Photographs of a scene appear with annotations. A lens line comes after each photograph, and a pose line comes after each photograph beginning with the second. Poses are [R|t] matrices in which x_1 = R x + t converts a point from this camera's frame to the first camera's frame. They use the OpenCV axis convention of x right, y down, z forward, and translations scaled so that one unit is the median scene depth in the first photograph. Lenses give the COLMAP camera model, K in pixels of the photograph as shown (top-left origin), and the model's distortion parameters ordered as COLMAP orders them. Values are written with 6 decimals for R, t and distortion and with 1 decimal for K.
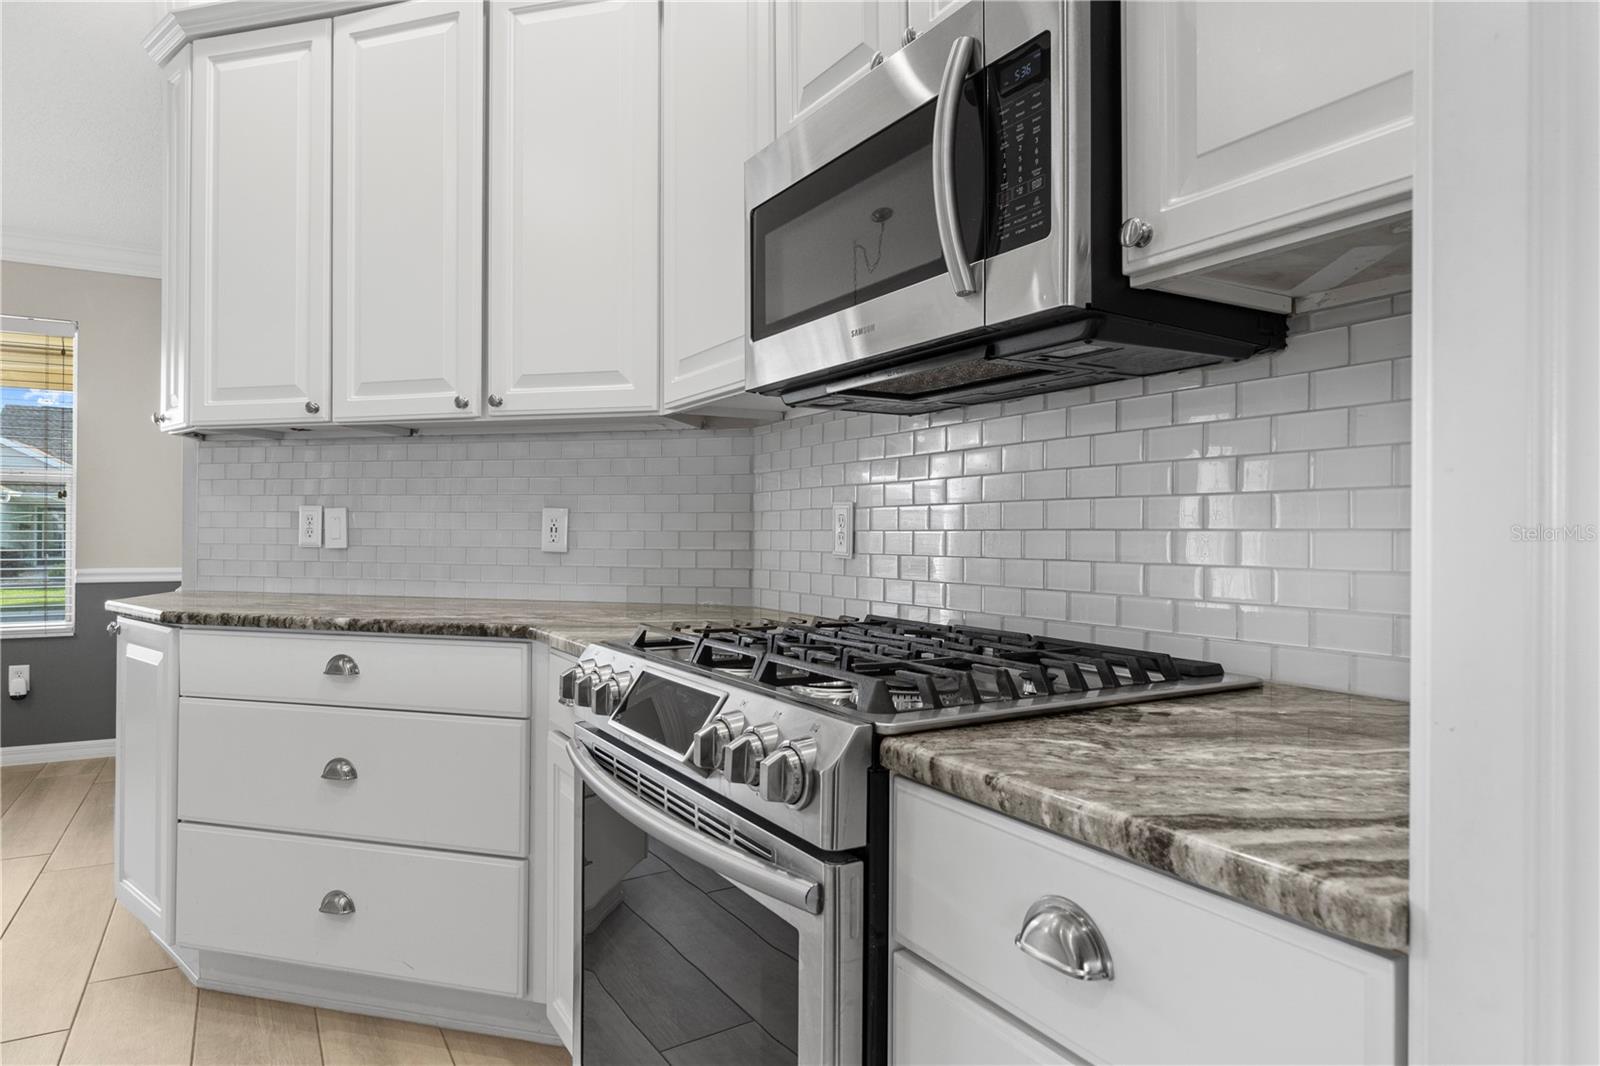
lens RADIAL K [[942.0, 0, 790.5], [0, 942.0, 534.0], [0, 0, 1]] dist [-0.009917, 0.003144]
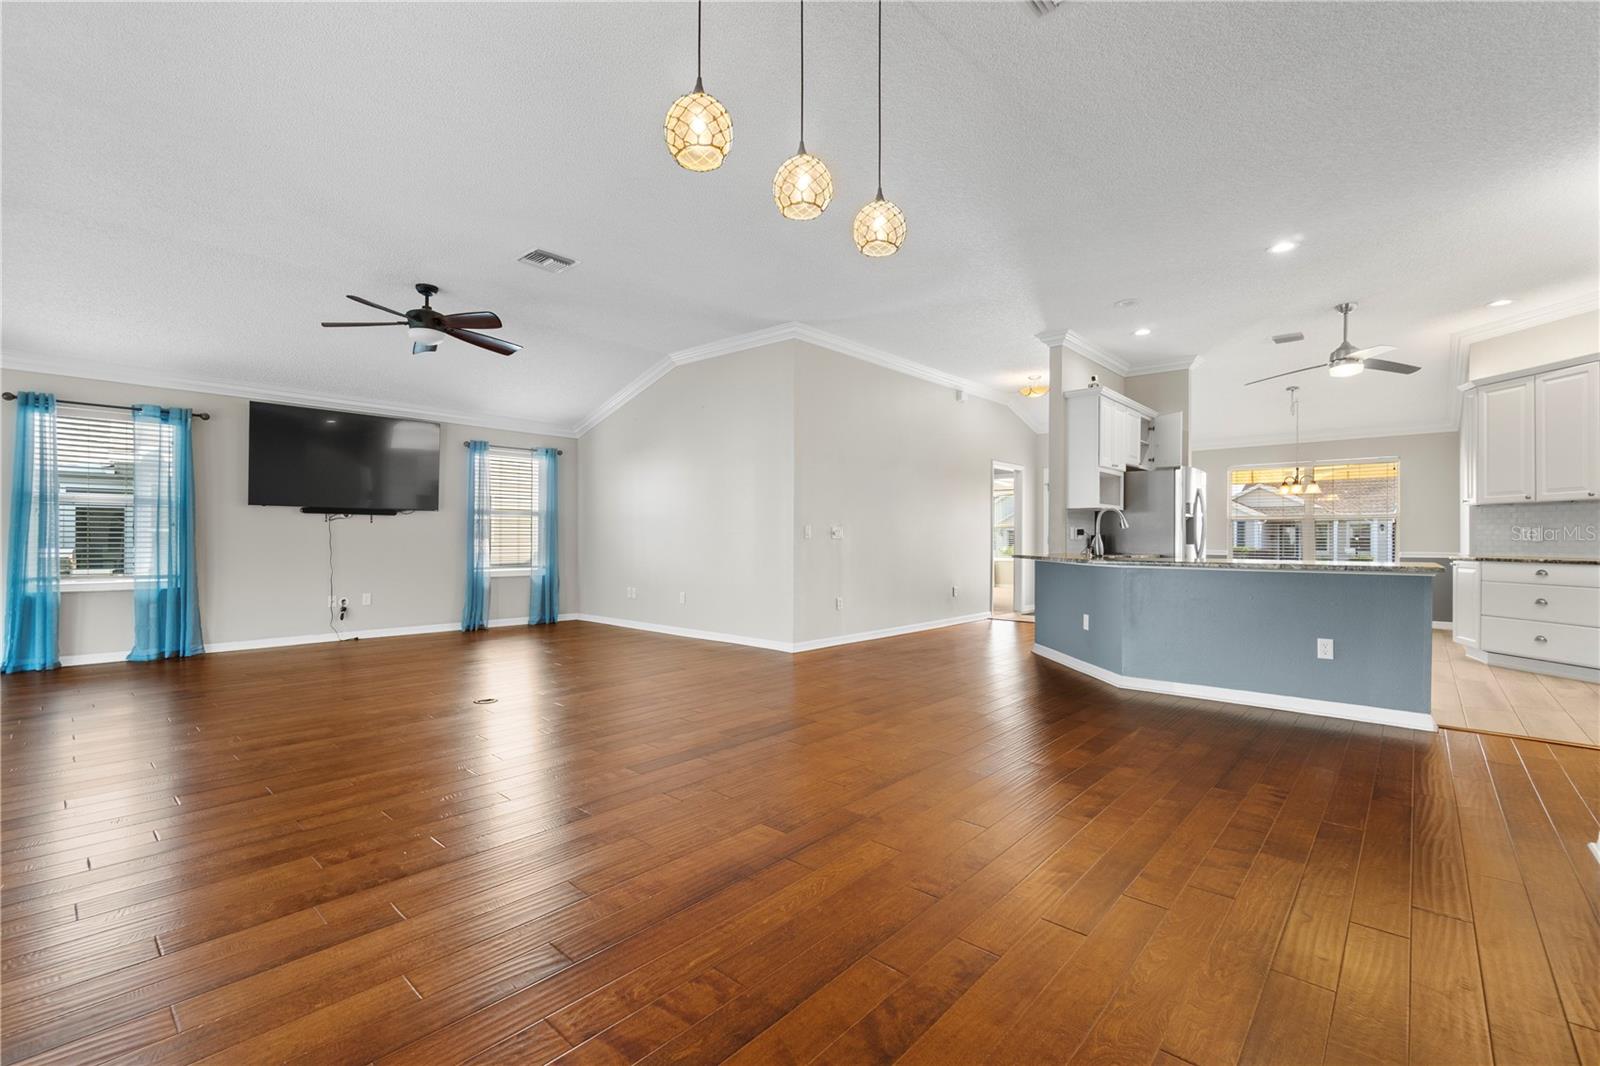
lens RADIAL K [[691.4, 0, 792.2], [0, 691.4, 539.4], [0, 0, 1]] dist [-0.002261, 0.000078]
pose [[0.308332, -0.006699, -0.951255, 1.031505], [0.001670, 0.999977, -0.006501, 0.022994], [0.951277, 0.000416, 0.308336, -2.281597]]
